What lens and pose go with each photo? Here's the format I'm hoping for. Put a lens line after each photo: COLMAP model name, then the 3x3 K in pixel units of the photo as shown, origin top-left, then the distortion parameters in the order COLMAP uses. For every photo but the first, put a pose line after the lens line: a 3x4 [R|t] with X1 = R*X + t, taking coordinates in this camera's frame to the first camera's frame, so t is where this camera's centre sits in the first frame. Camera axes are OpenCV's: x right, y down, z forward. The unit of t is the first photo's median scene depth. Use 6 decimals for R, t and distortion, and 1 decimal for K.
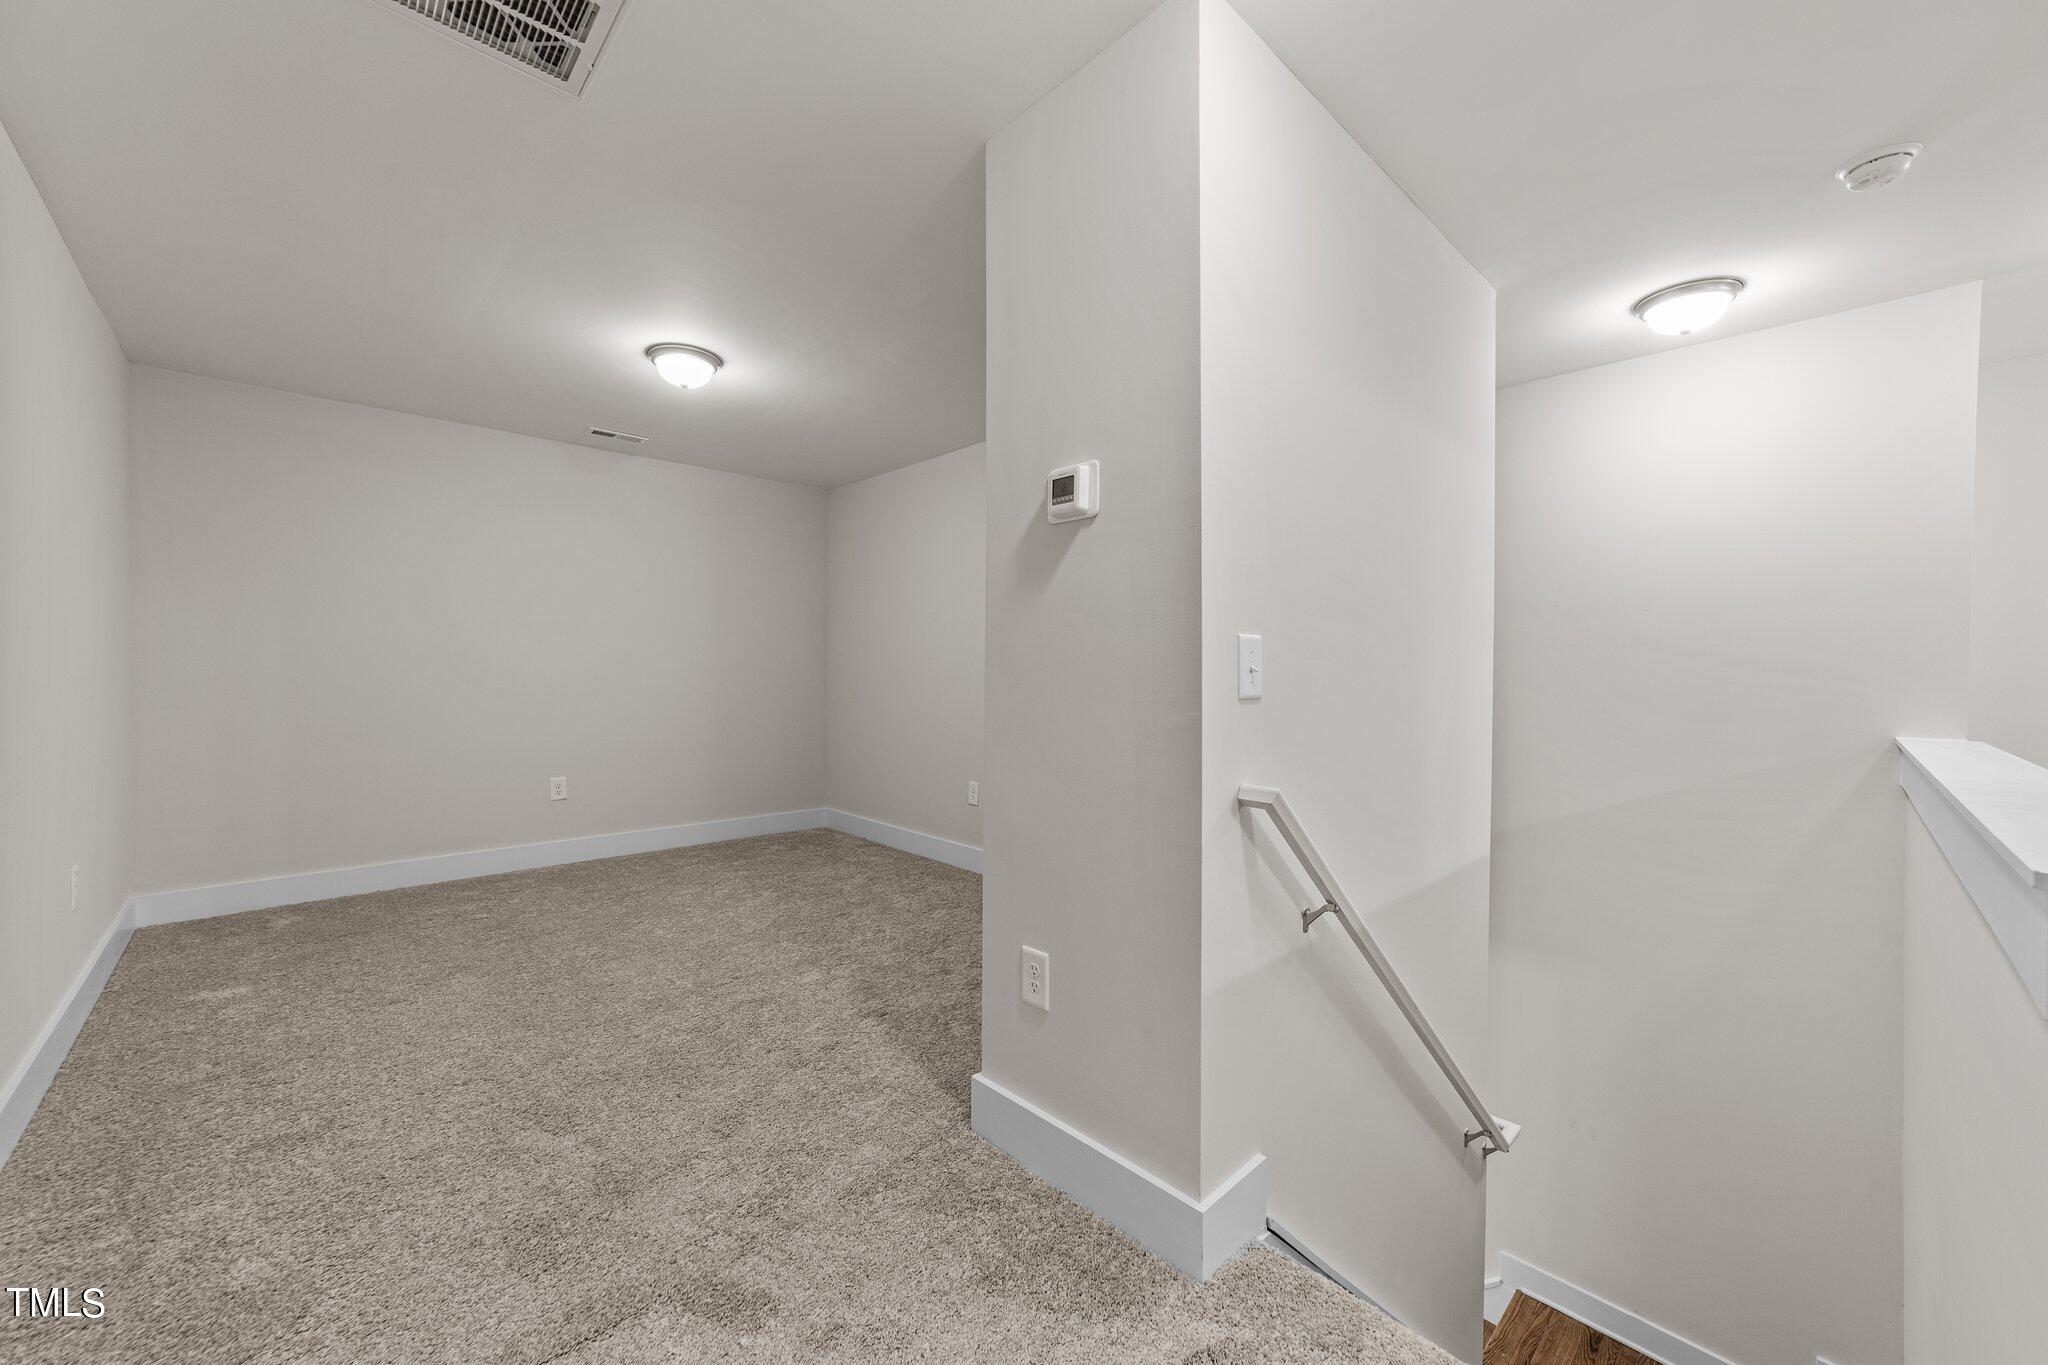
lens RADIAL K [[786.1, 0, 1012.7], [0, 786.1, 688.1], [0, 0, 1]] dist [-0.006776, 0.000648]
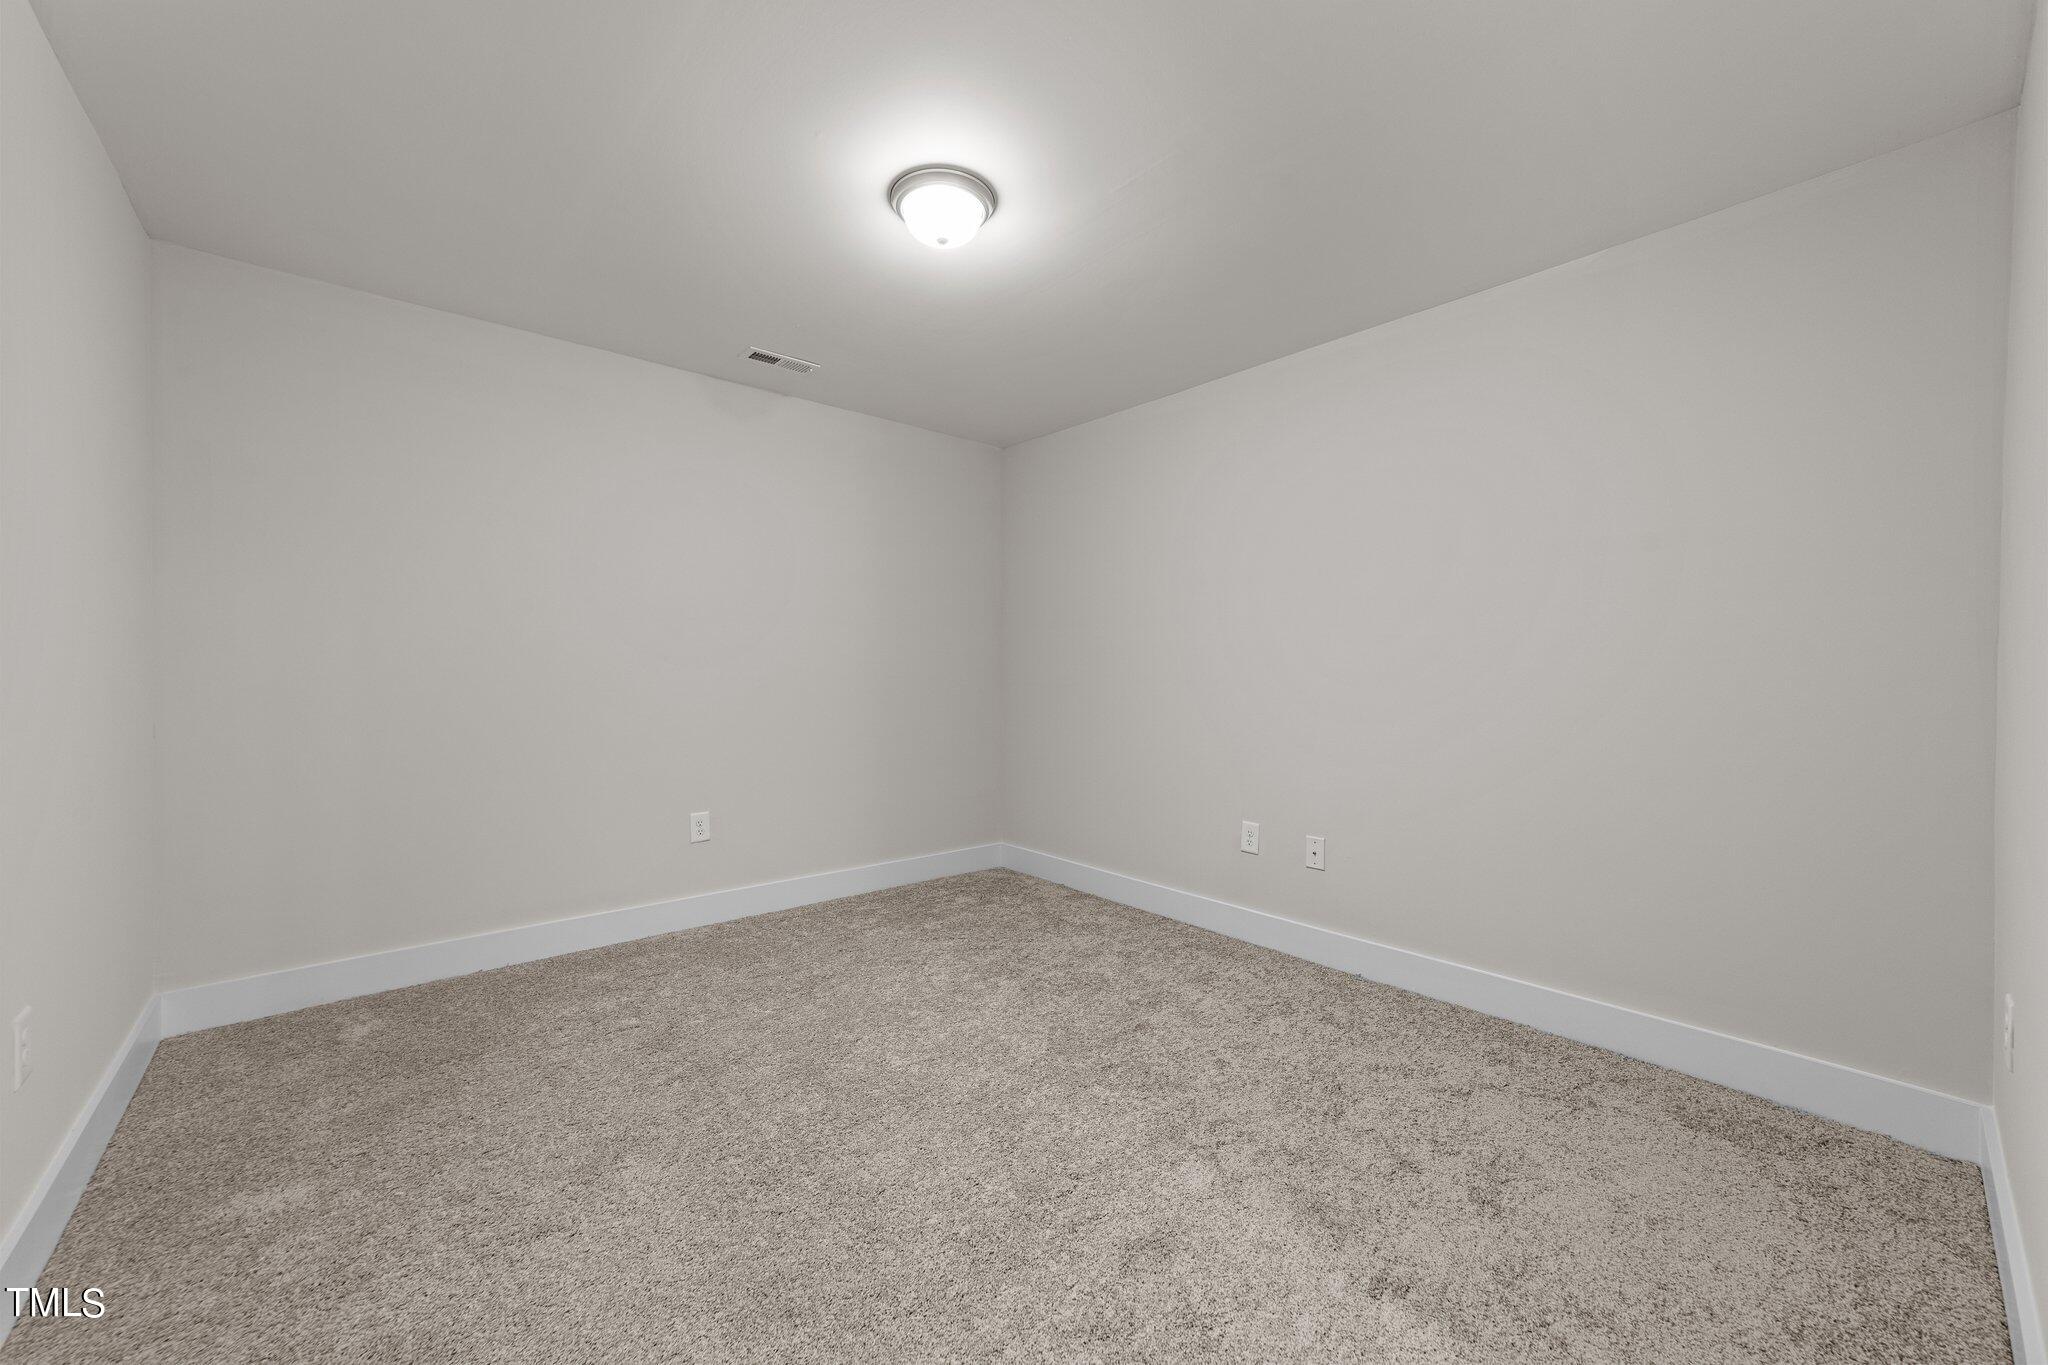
lens RADIAL K [[786.1, 0, 1025.1], [0, 786.1, 700.9], [0, 0, 1]] dist [-0.006776, 0.000648]
pose [[0.999146, -0.002951, -0.041225, -0.294820], [0.003560, 0.999885, 0.014716, -0.009682], [0.041177, -0.014850, 0.999041, 0.314894]]
